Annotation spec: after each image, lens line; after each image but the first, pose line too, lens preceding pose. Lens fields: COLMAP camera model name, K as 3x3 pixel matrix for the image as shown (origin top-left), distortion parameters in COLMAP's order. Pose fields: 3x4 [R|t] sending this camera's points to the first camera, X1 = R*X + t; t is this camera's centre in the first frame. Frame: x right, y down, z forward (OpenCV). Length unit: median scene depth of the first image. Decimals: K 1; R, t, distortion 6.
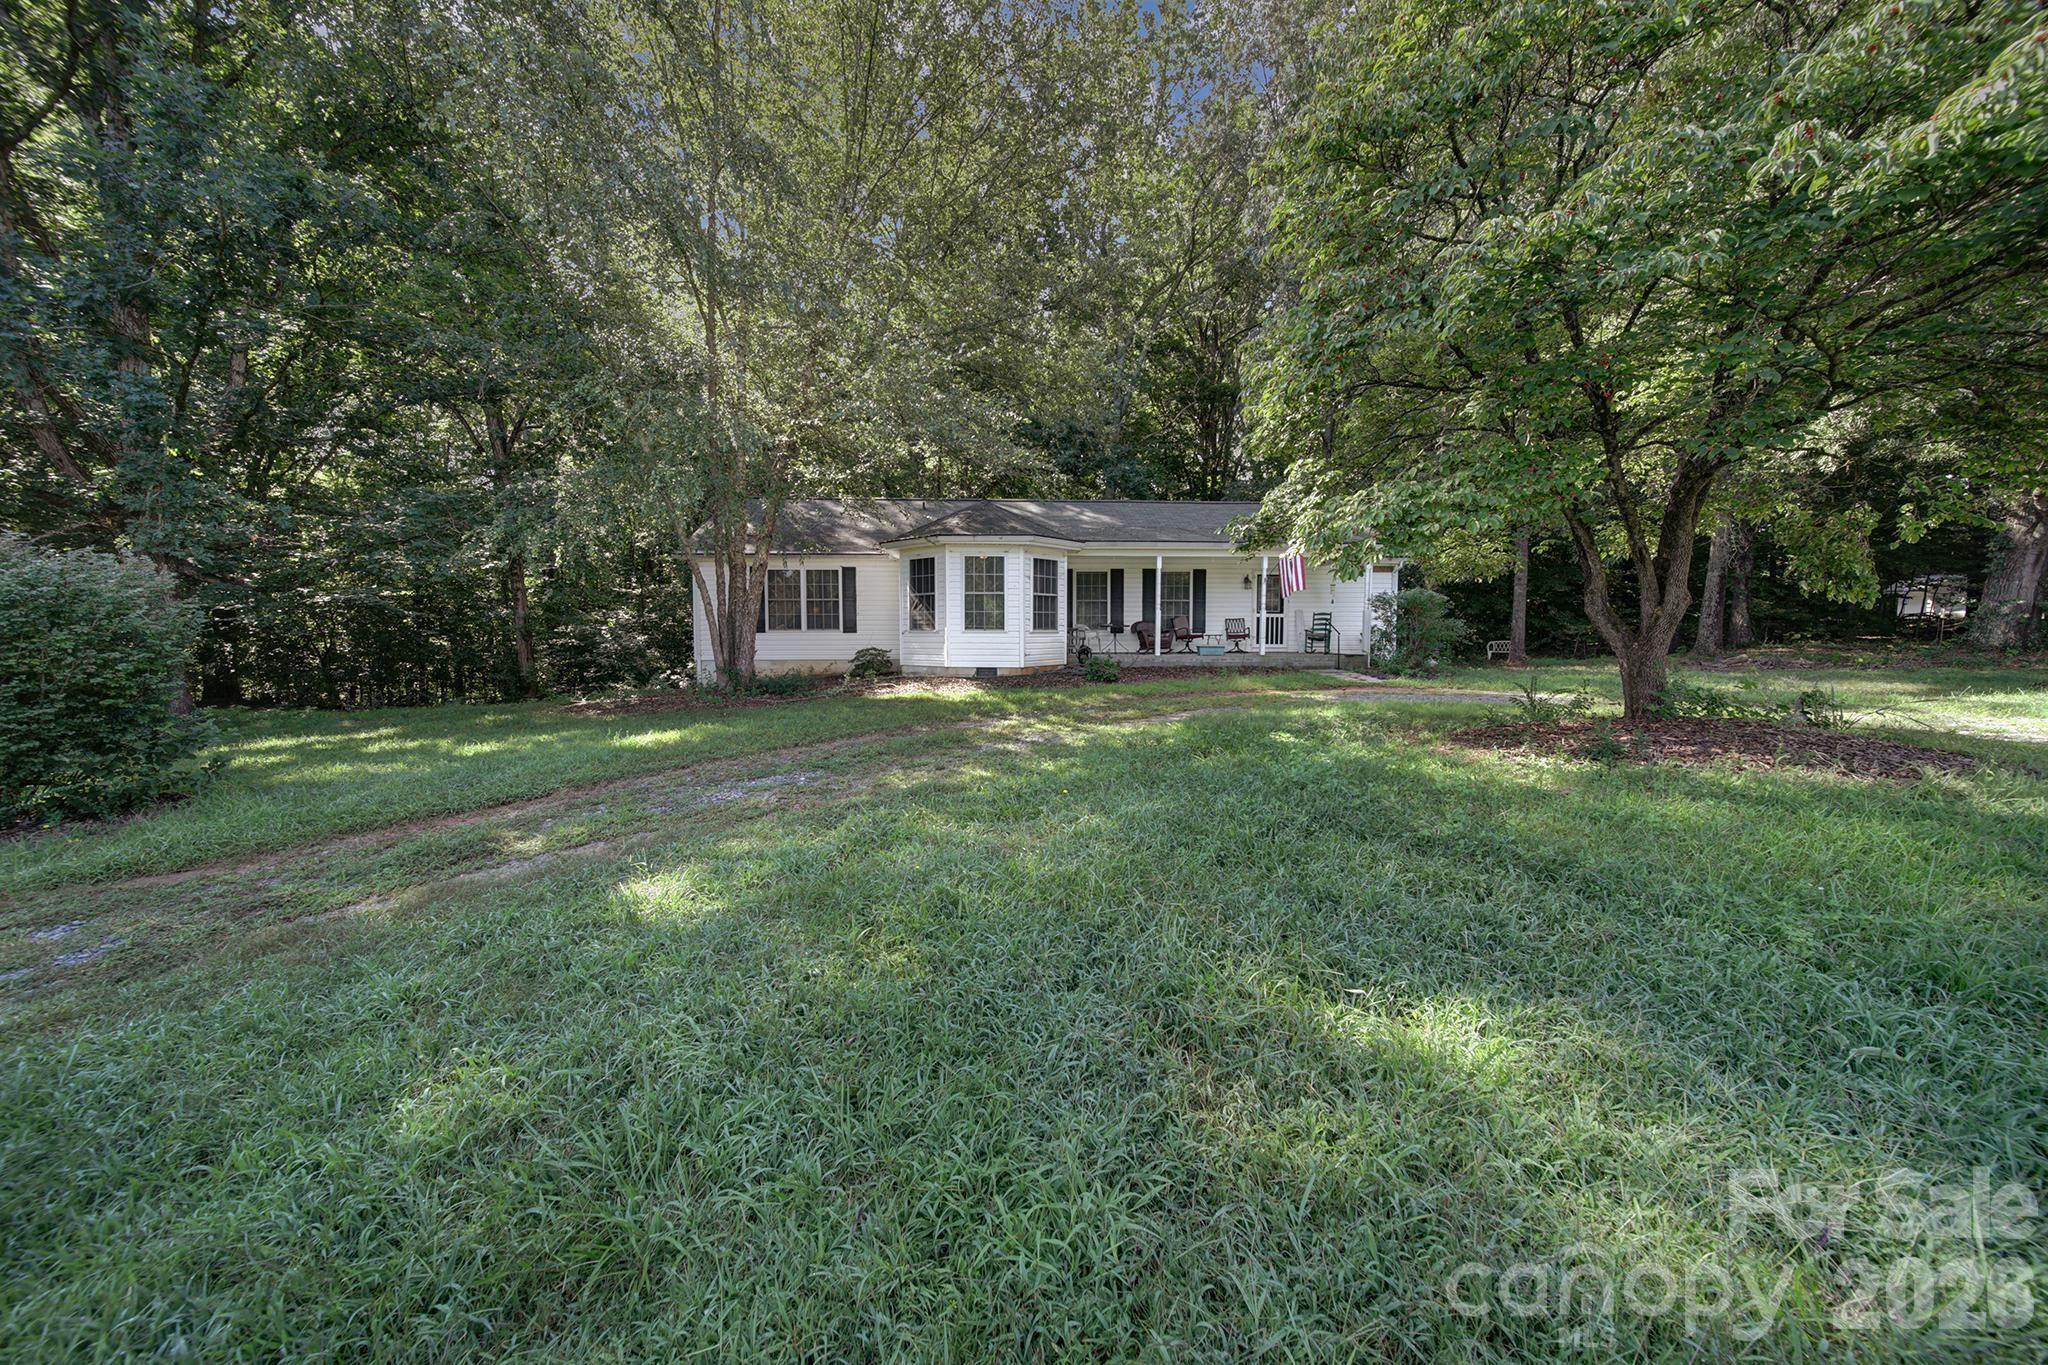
lens RADIAL K [[719.8, 0, 1024.7], [0, 719.8, 658.1], [0, 0, 1]] dist [-0.000763, -0.000333]
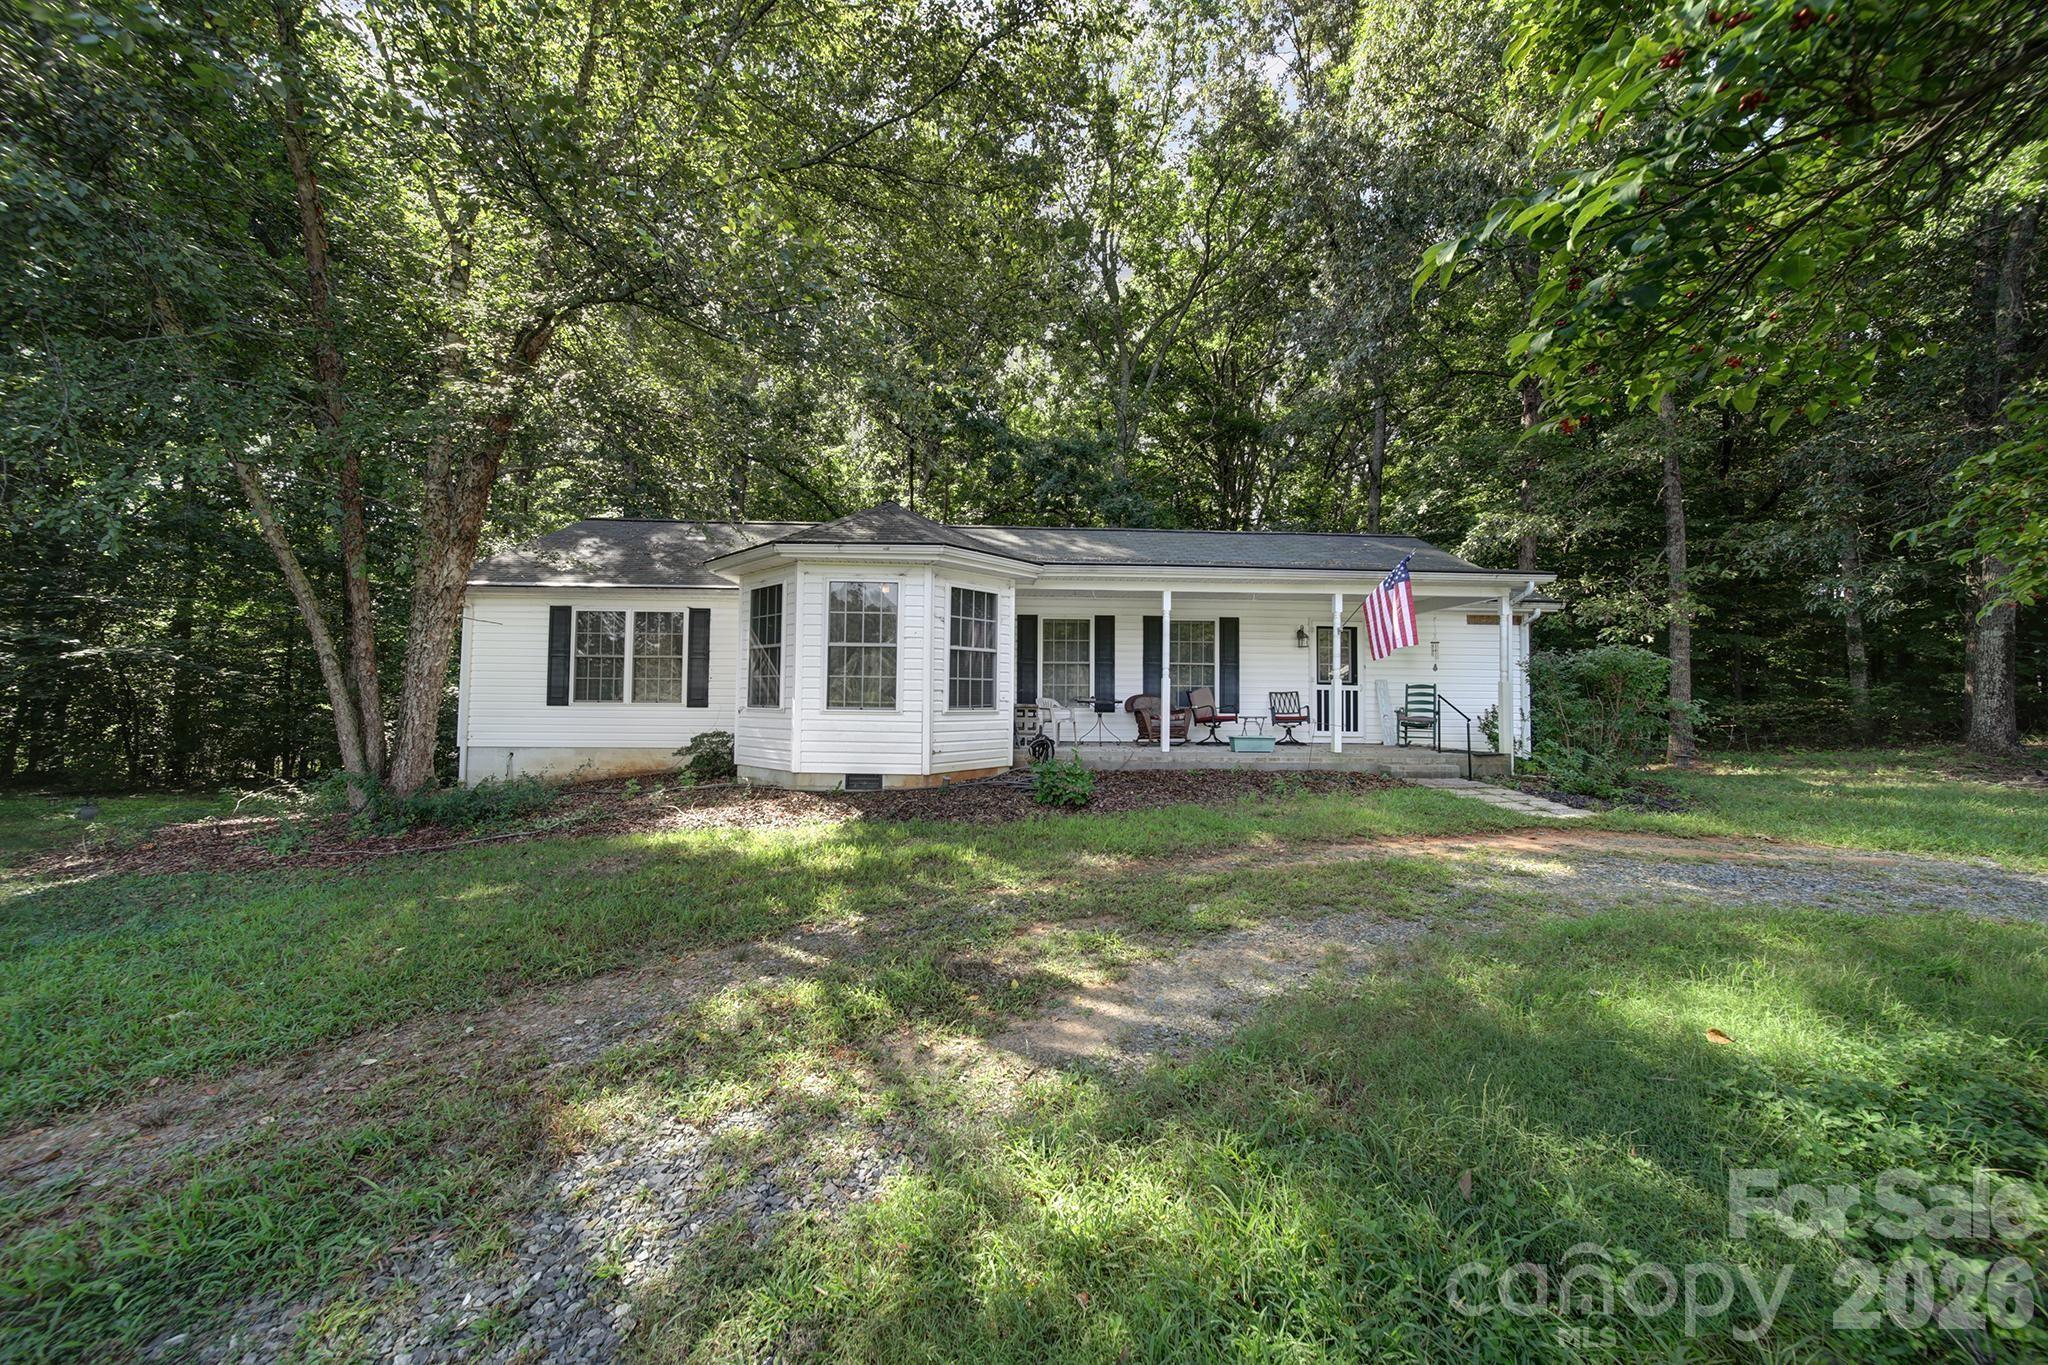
lens RADIAL K [[719.8, 0, 1024.7], [0, 719.8, 658.1], [0, 0, 1]] dist [-0.000763, -0.000333]
pose [[0.999782, 0.009298, -0.018668, 0.071519], [-0.010978, 0.995700, -0.091980, -0.023622], [0.017733, 0.092165, 0.995586, 0.359566]]
